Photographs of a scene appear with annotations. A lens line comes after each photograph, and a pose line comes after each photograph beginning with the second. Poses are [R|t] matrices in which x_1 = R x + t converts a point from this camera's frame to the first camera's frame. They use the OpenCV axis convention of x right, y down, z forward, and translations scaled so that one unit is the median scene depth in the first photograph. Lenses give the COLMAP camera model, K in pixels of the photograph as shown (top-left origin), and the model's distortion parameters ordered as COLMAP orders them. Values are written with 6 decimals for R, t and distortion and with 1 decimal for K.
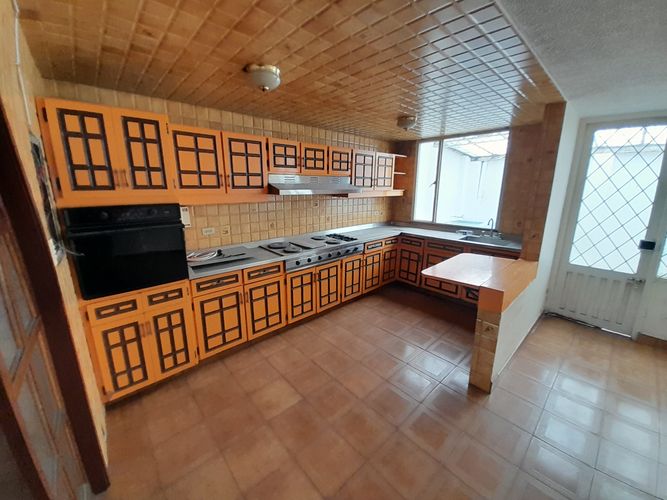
lens RADIAL K [[260.0, 0, 331.7], [0, 260.0, 244.0], [0, 0, 1]] dist [0.023242, -0.012582]
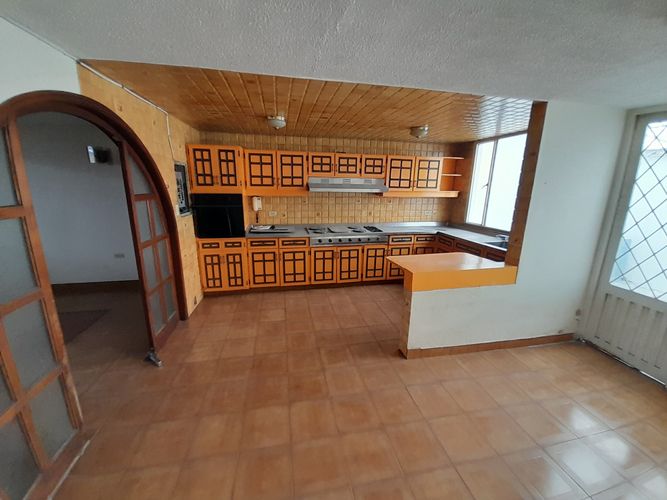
lens RADIAL K [[260.0, 0, 331.7], [0, 260.0, 244.0], [0, 0, 1]] dist [0.023242, -0.012582]
pose [[0.859966, 0.125210, -0.494754, 0.673283], [-0.125629, 0.991542, 0.032571, 0.039160], [0.494648, 0.034145, 0.868422, -0.189817]]
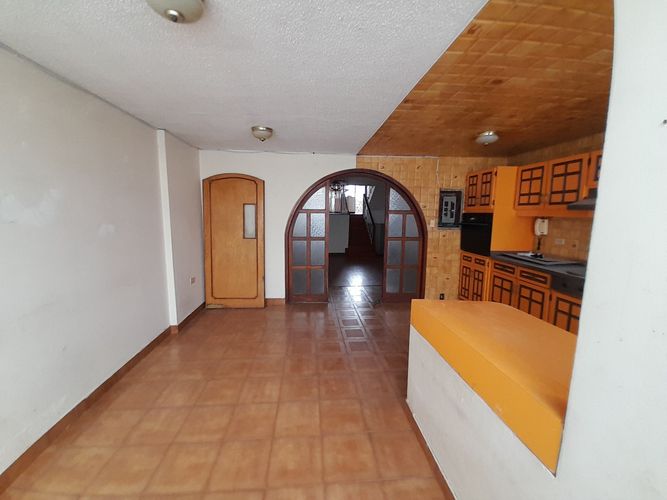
lens RADIAL K [[260.0, 0, 331.7], [0, 260.0, 244.0], [0, 0, 1]] dist [0.023242, -0.012582]
pose [[-0.599370, 0.086723, -0.795760, 1.169568], [-0.191920, 0.949549, 0.248037, -0.144083], [0.777124, 0.301389, -0.552488, 0.916641]]
